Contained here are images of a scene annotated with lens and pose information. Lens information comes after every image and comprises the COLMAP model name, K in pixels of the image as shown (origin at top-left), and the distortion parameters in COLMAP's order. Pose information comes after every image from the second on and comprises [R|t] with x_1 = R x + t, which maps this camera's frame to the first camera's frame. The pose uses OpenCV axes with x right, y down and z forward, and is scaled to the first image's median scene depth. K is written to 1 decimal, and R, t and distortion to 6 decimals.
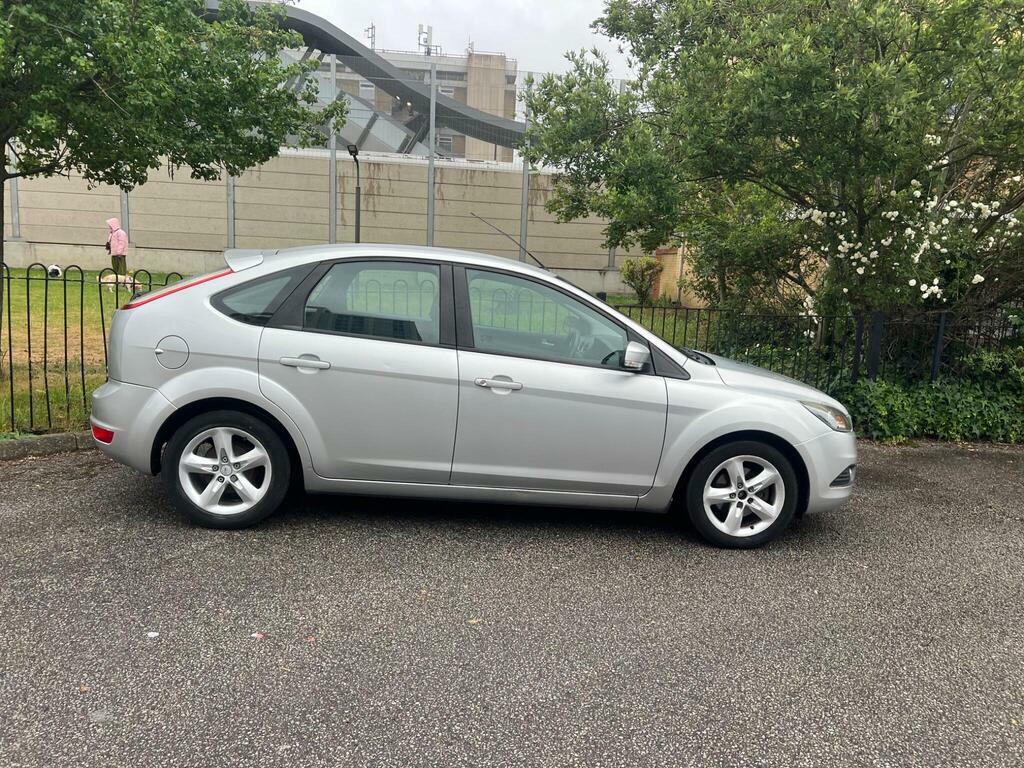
lens RADIAL K [[845.4, 0, 512.0], [0, 845.4, 384.0], [0, 0, 1]] dist [0.049045, -0.010111]
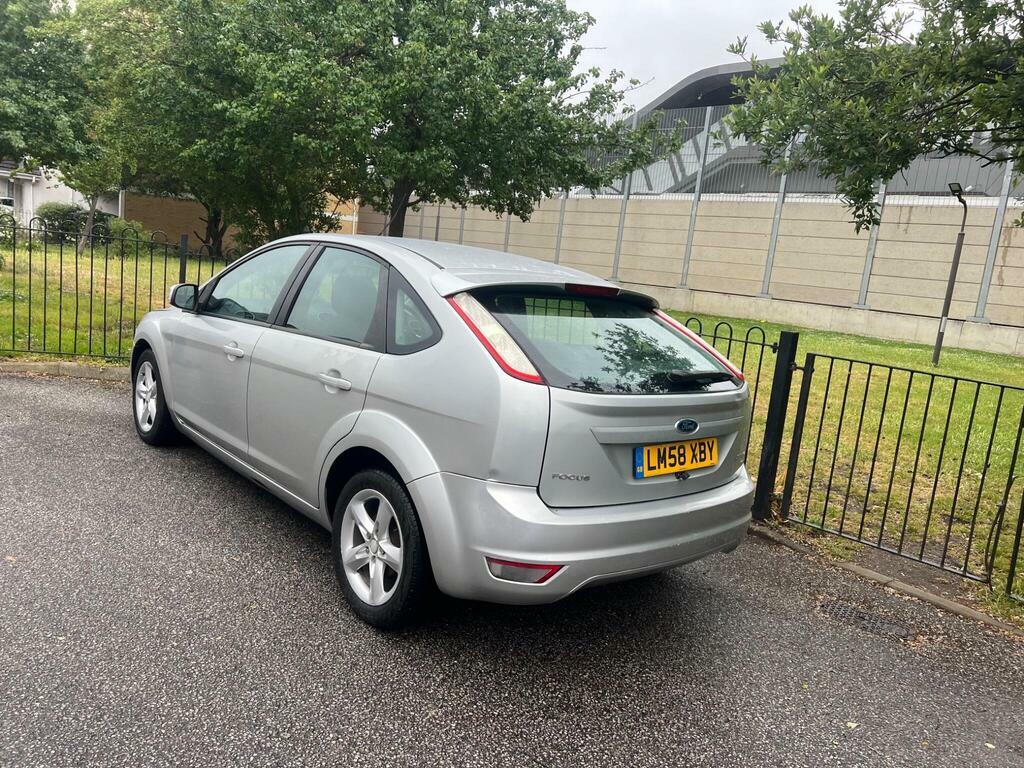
lens RADIAL K [[818.3, 0, 512.0], [0, 818.3, 384.0], [0, 0, 1]] dist [0.069746, -0.074711]
pose [[0.539369, 0.137633, -0.830746, 0.243940], [-0.209275, 0.977509, 0.026074, -0.018169], [0.815650, 0.159791, 0.556041, 0.201174]]
